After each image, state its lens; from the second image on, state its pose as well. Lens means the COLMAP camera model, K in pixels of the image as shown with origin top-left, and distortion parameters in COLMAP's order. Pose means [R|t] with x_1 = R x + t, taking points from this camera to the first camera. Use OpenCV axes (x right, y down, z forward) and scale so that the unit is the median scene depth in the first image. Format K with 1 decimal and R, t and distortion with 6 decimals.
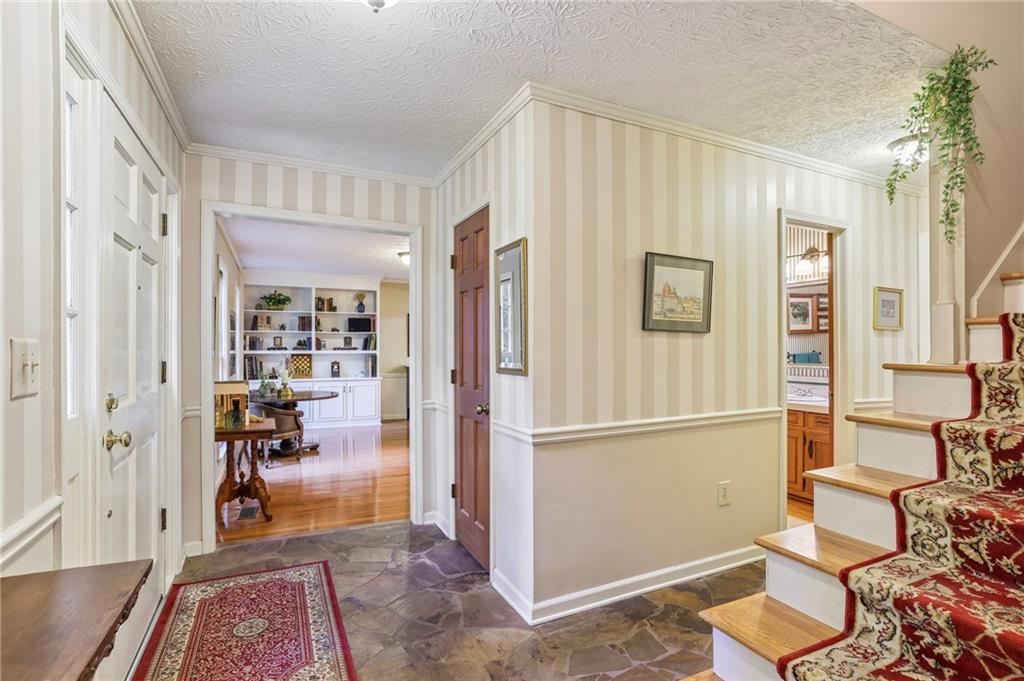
lens RADIAL K [[495.4, 0, 512.0], [0, 495.4, 340.5], [0, 0, 1]] dist [-0.046378, -0.000027]
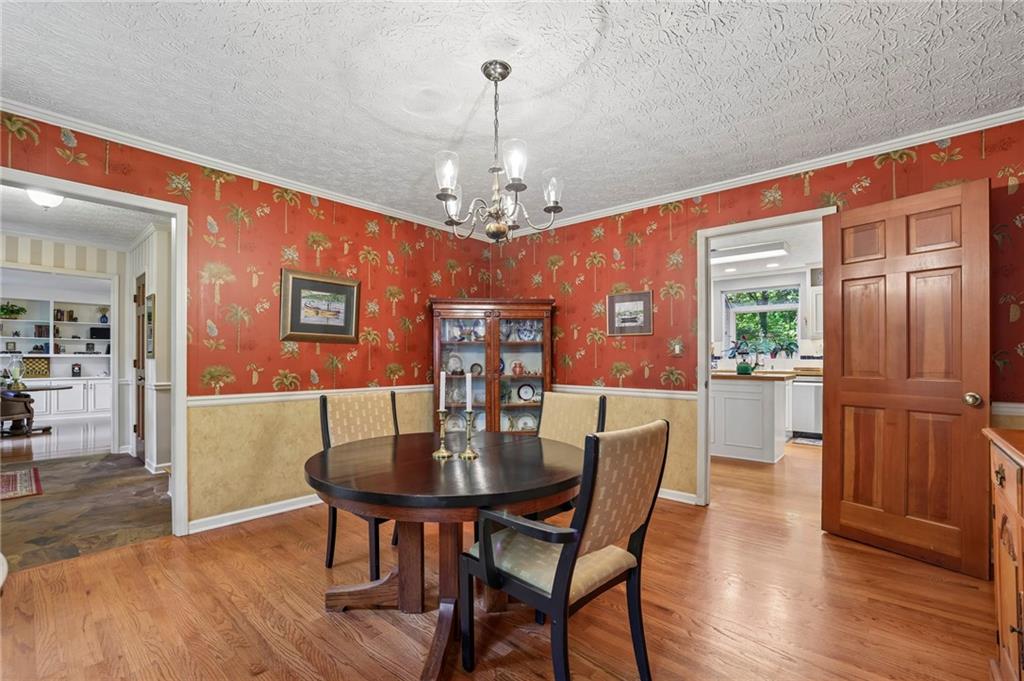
lens RADIAL K [[442.8, 0, 512.6], [0, 442.8, 352.3], [0, 0, 1]] dist [-0.016530, 0.000389]
pose [[0.921011, 0.003350, 0.389522, 0.210569], [-0.004067, 0.999991, 0.001016, 0.010289], [-0.389515, -0.002520, 0.921016, -0.395337]]
